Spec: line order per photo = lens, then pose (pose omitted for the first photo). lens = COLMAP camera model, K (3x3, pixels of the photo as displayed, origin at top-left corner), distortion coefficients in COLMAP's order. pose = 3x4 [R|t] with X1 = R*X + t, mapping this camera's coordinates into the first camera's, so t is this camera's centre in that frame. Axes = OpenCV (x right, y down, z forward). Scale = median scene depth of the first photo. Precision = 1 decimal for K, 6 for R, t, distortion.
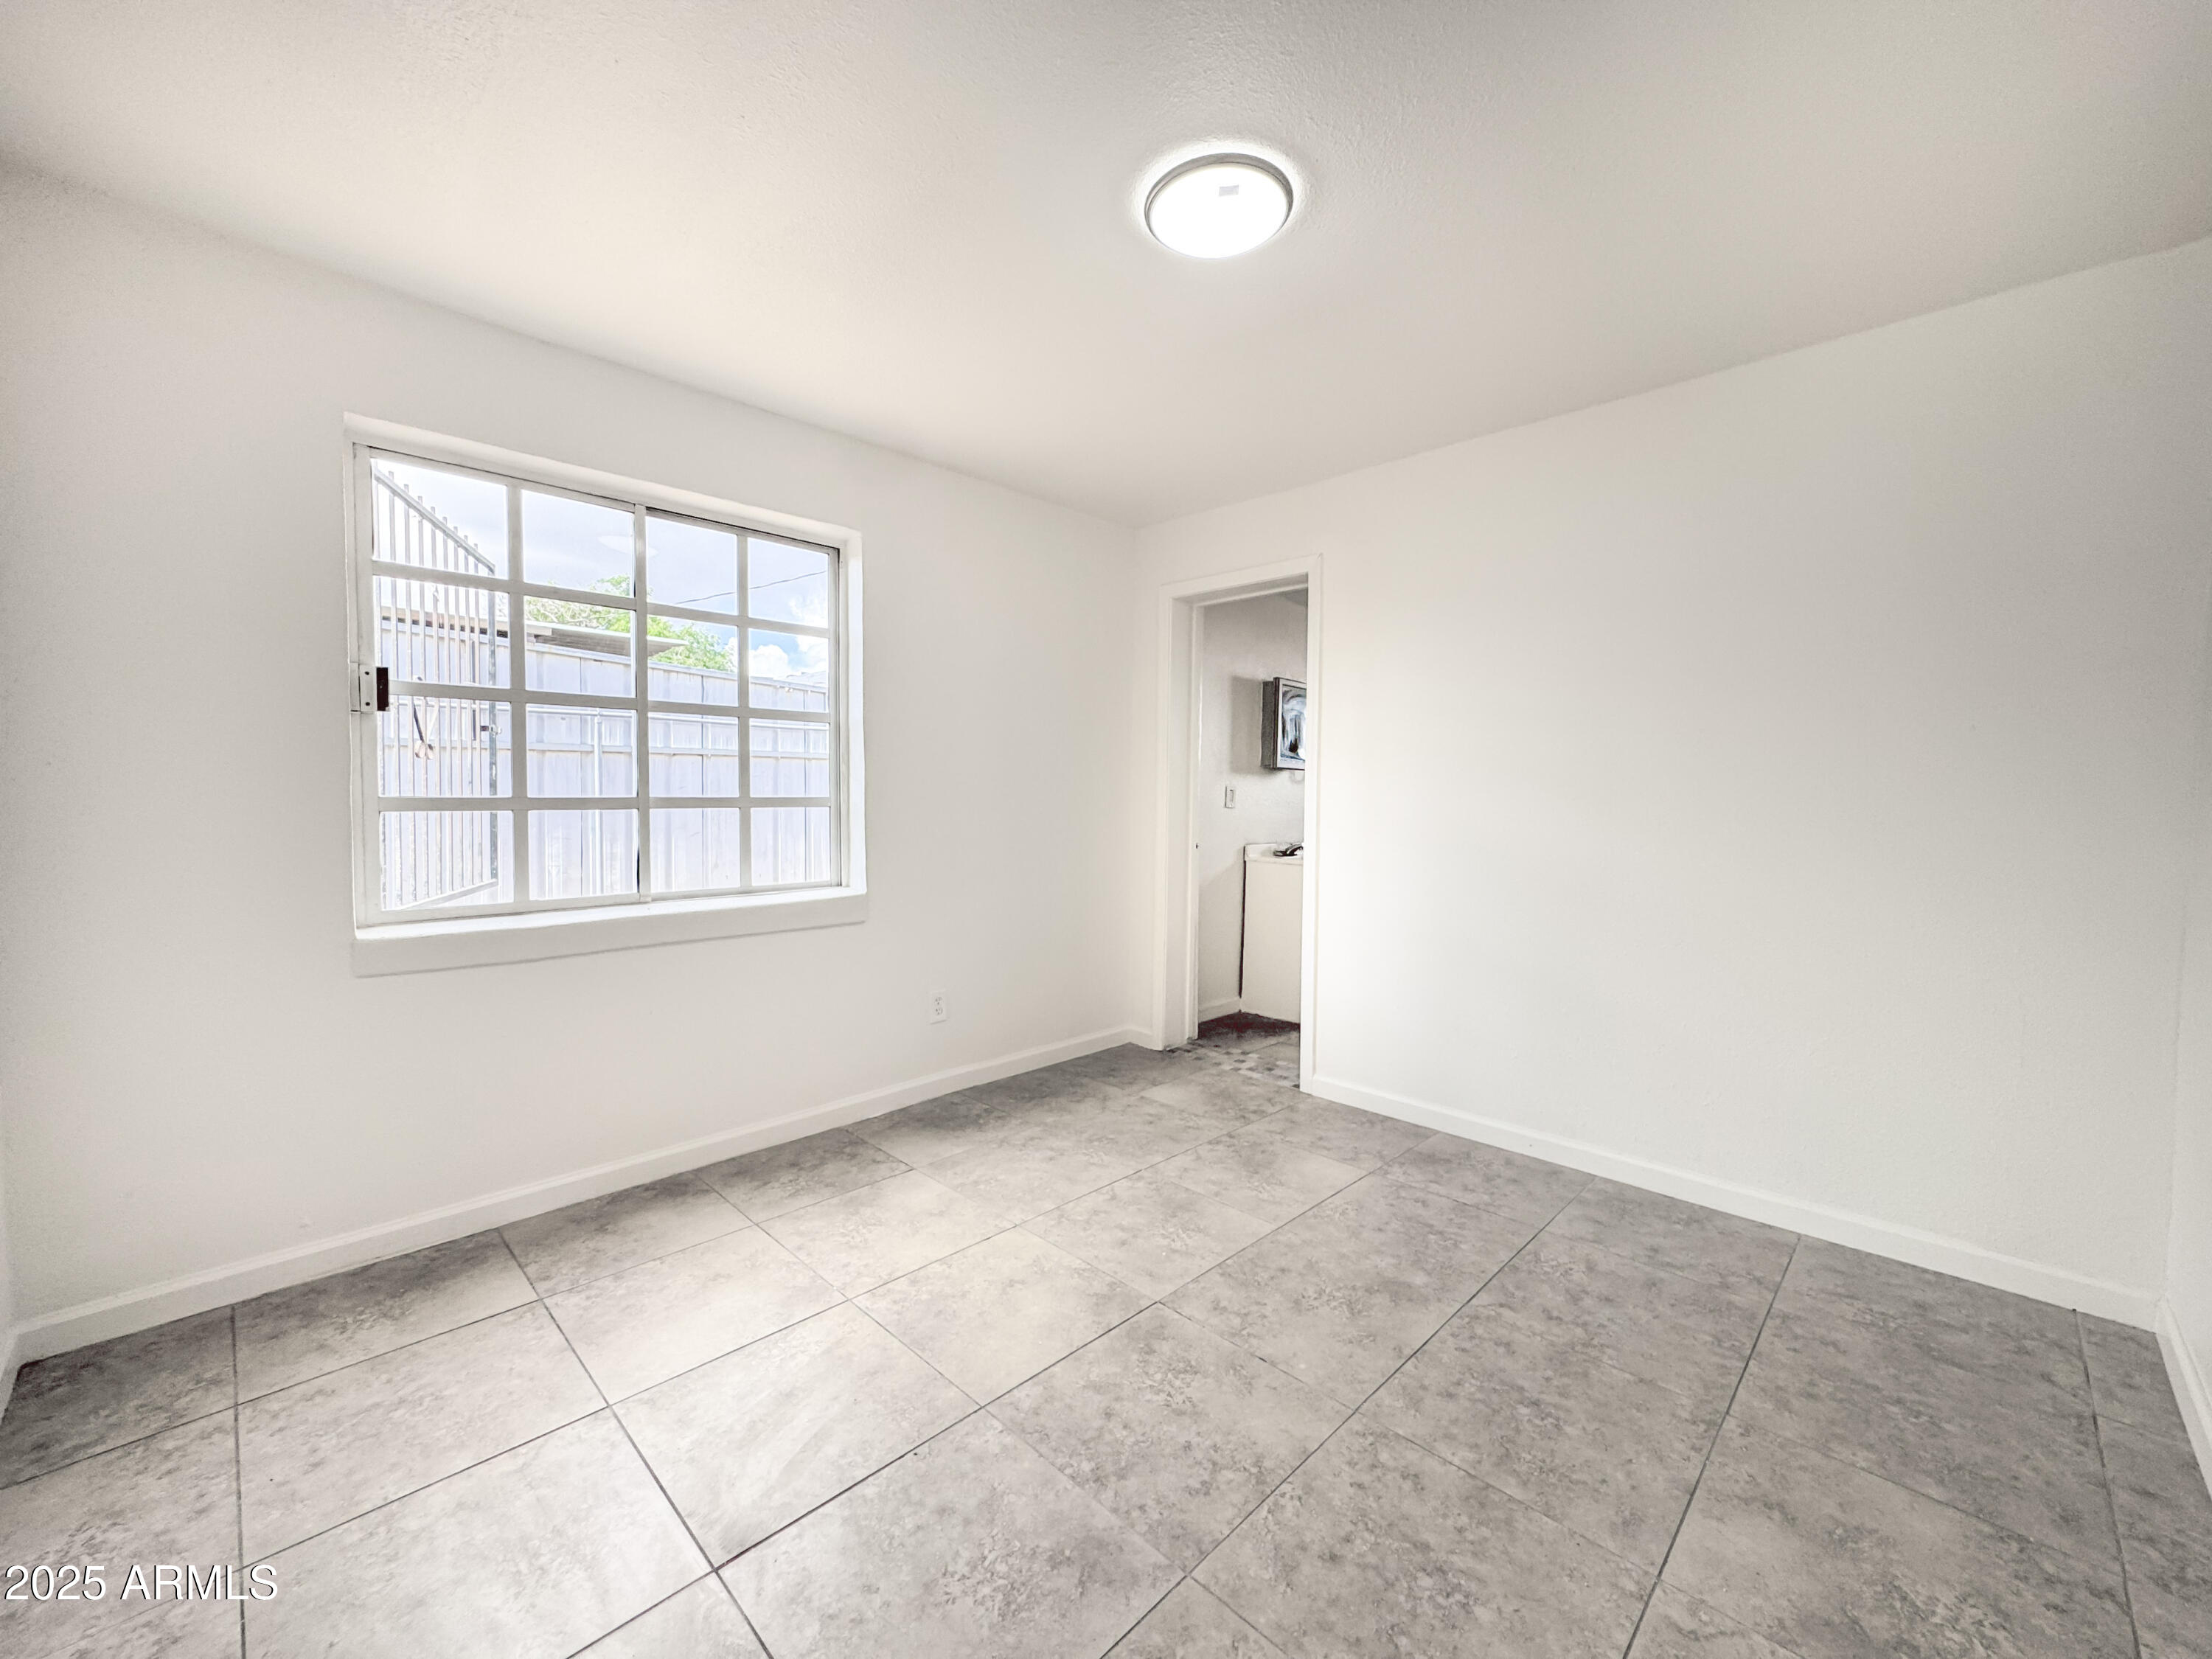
lens RADIAL K [[898.7, 0, 1110.6], [0, 898.7, 829.4], [0, 0, 1]] dist [-0.000742, -0.000445]
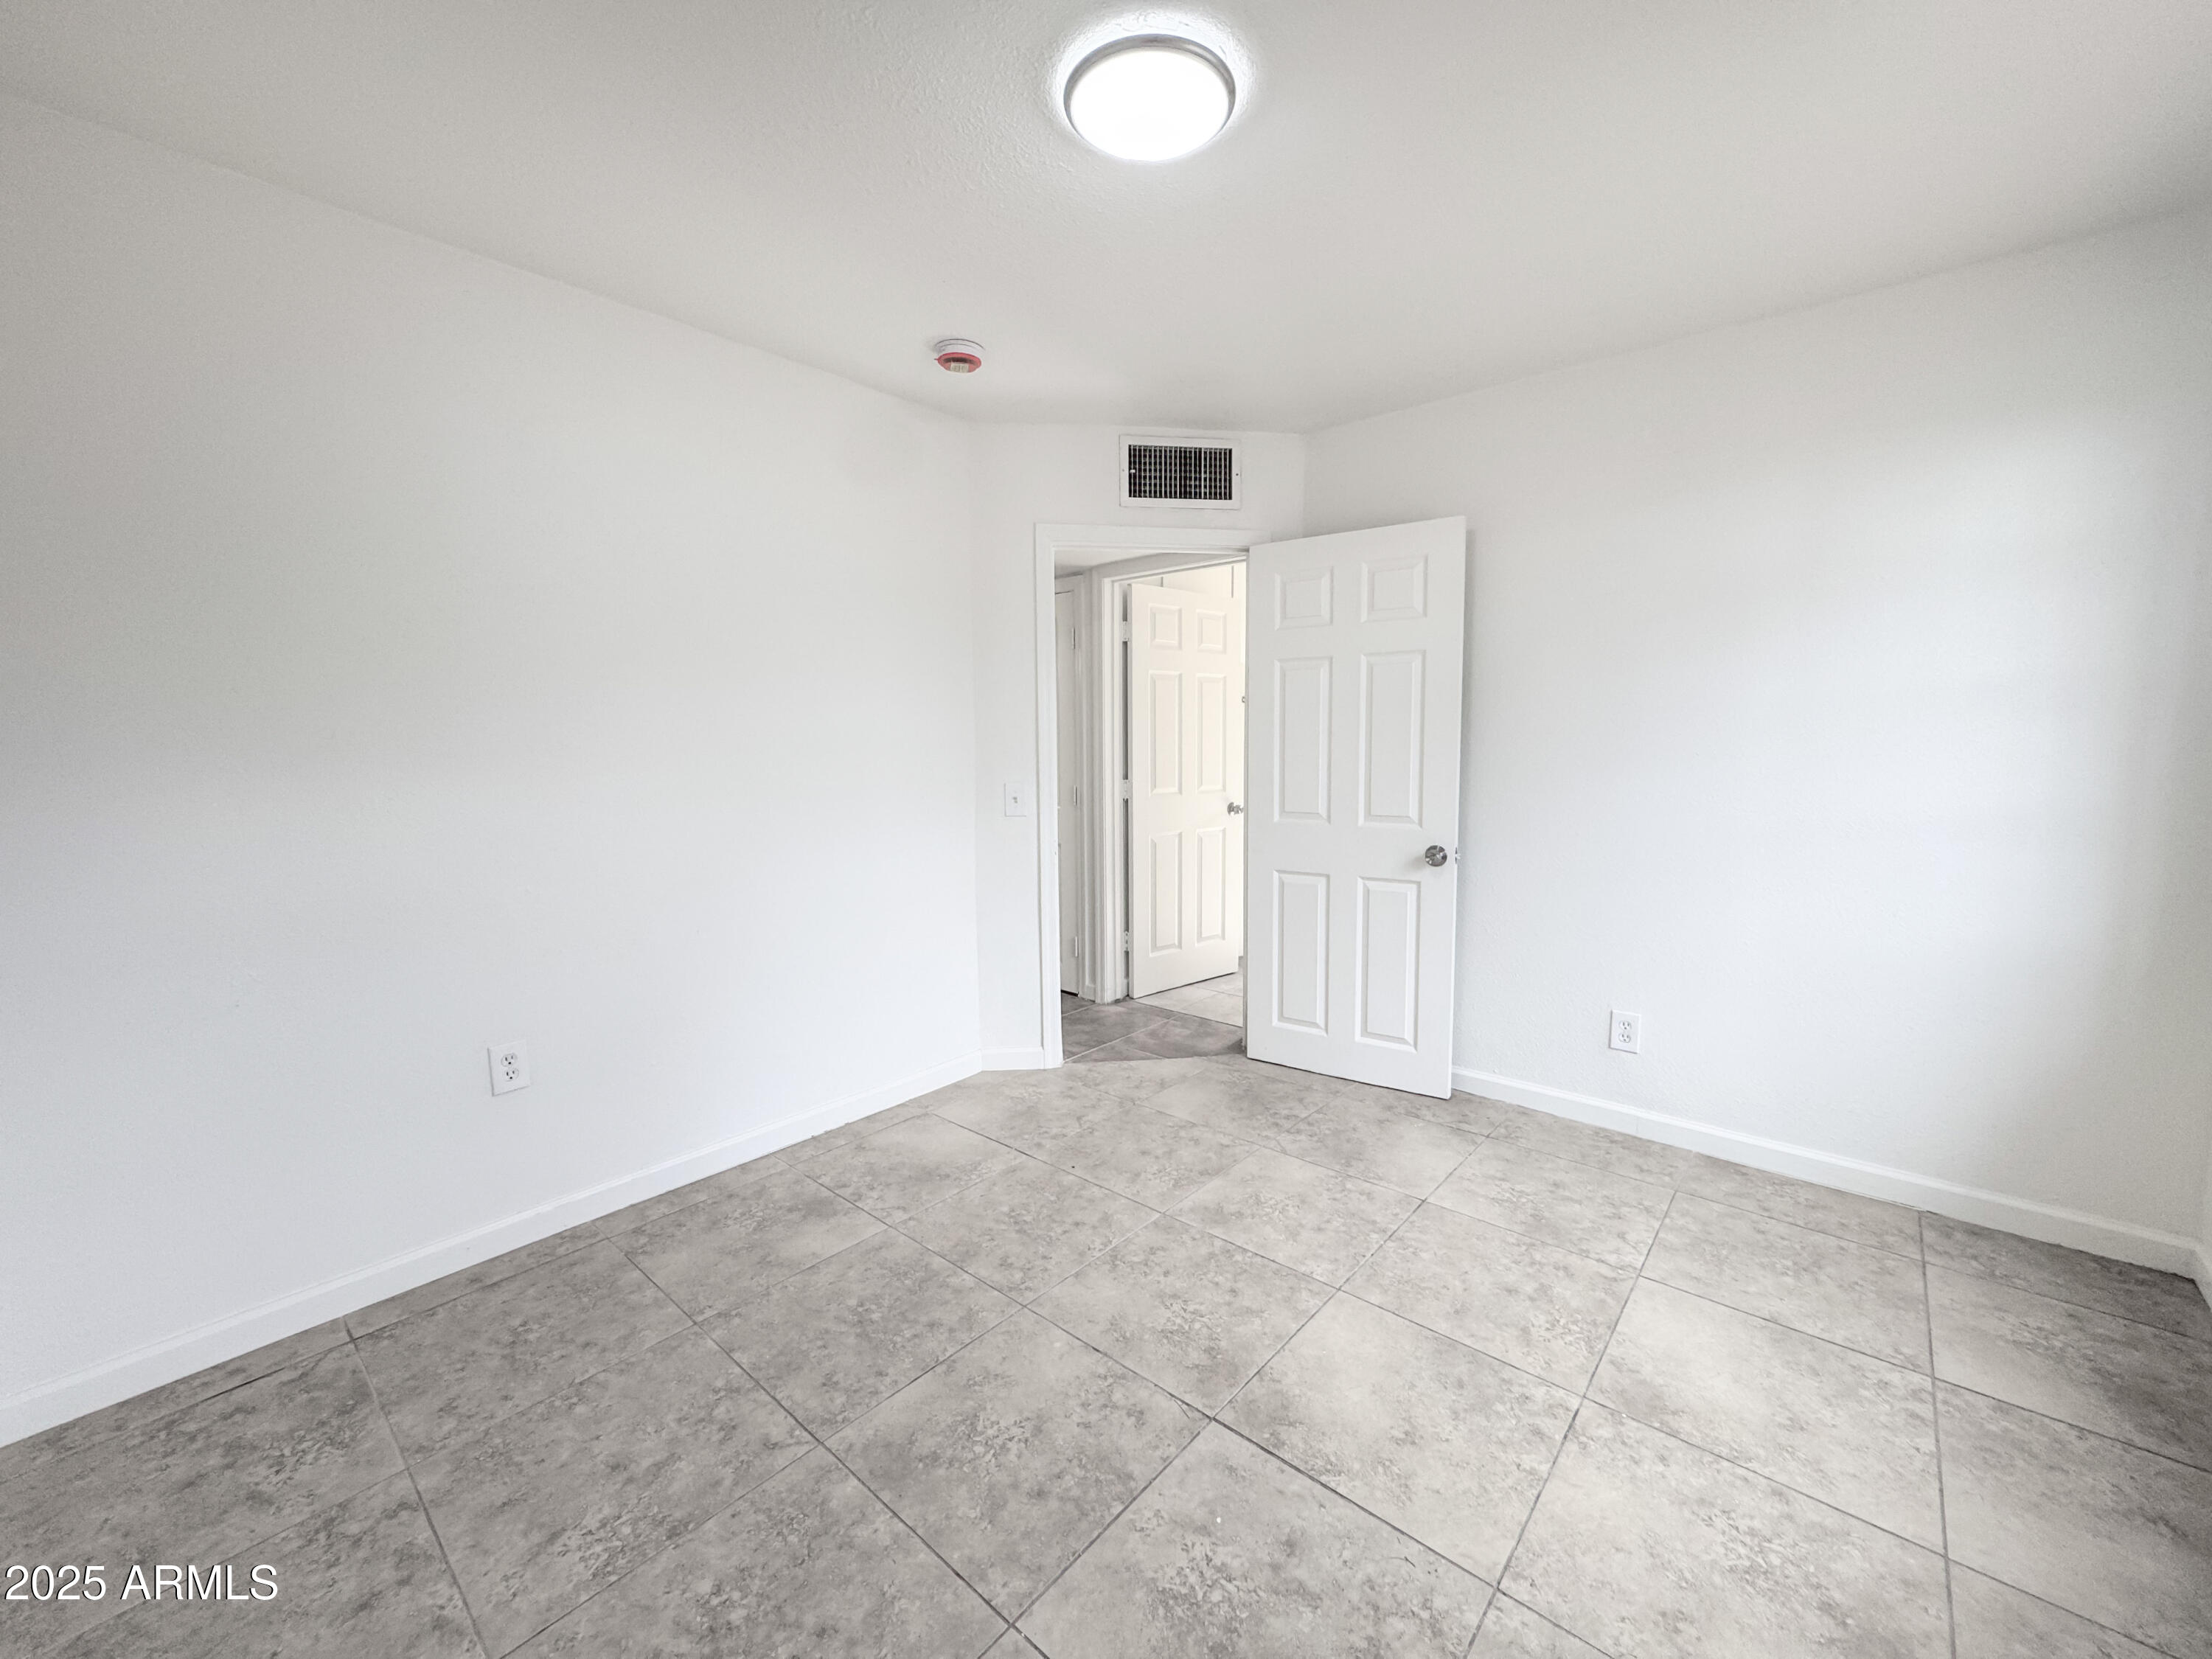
lens RADIAL K [[874.9, 0, 1106.0], [0, 874.9, 829.5], [0, 0, 1]] dist [-0.000895, -0.000038]
pose [[-0.998590, 0.006723, -0.052652, 0.211613], [-0.001115, 0.989070, 0.147442, -0.125042], [0.053067, 0.147293, -0.987668, 1.931175]]
